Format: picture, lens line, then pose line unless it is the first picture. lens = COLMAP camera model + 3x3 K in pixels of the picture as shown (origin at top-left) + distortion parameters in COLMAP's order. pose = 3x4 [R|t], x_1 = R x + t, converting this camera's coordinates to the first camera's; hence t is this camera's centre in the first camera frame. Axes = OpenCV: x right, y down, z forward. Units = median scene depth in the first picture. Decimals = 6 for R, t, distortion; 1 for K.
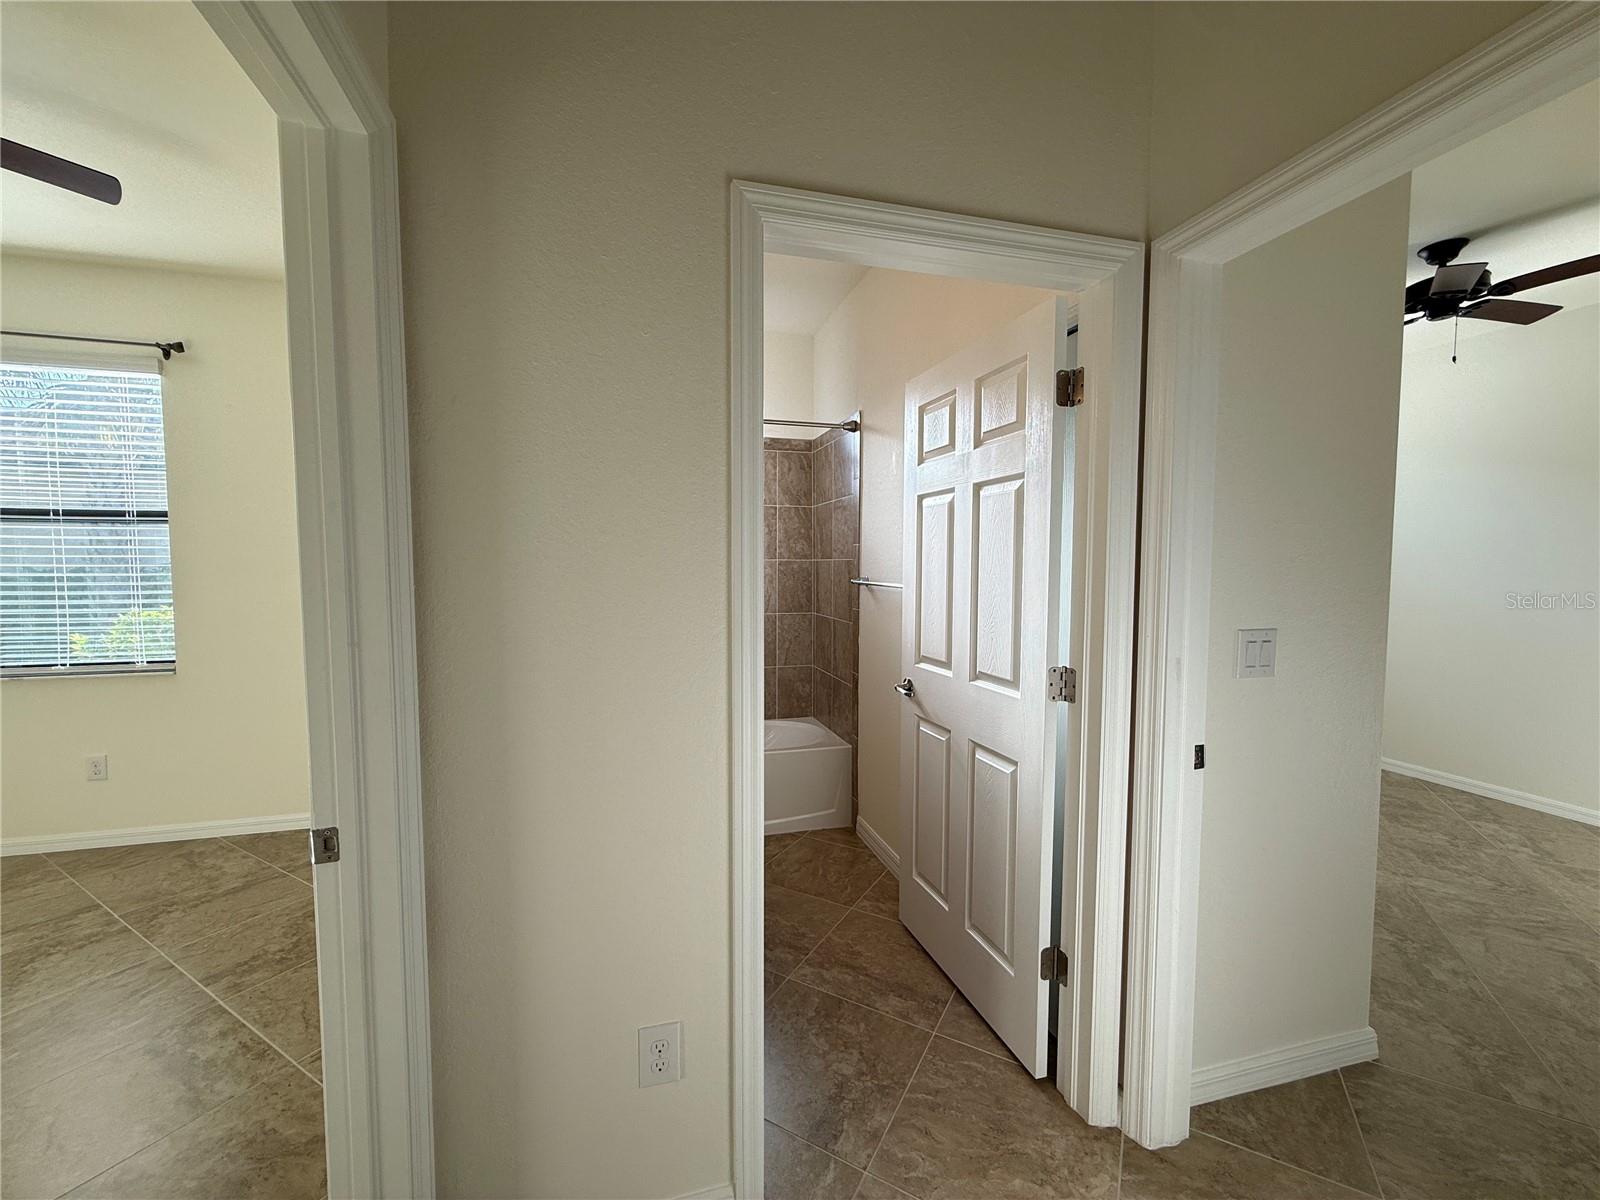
lens RADIAL K [[639.8, 0, 796.7], [0, 639.8, 602.9], [0, 0, 1]] dist [-0.000021, 0.000686]
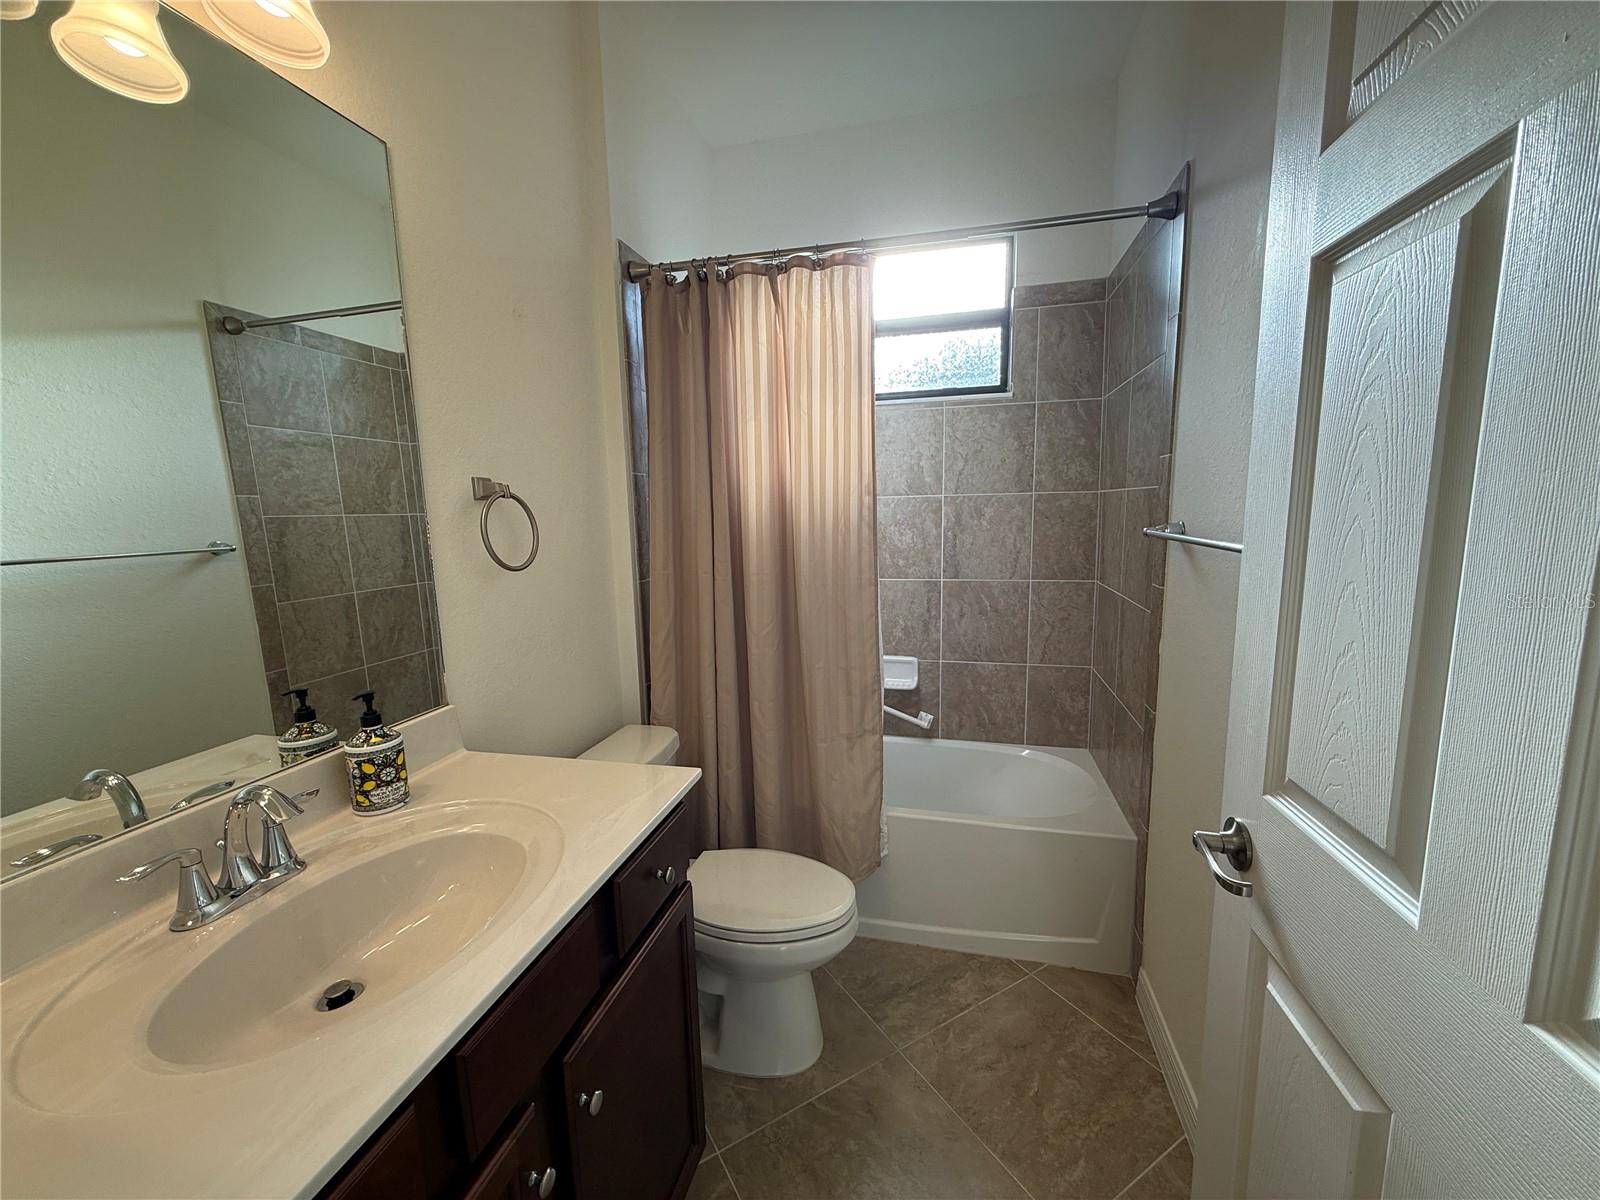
lens RADIAL K [[639.8, 0, 796.7], [0, 639.8, 602.9], [0, 0, 1]] dist [-0.000021, 0.000686]
pose [[0.871630, 0.049833, -0.487625, 0.087600], [-0.003679, 0.995456, 0.095155, -0.022925], [0.490151, -0.081146, 0.867852, 0.402079]]
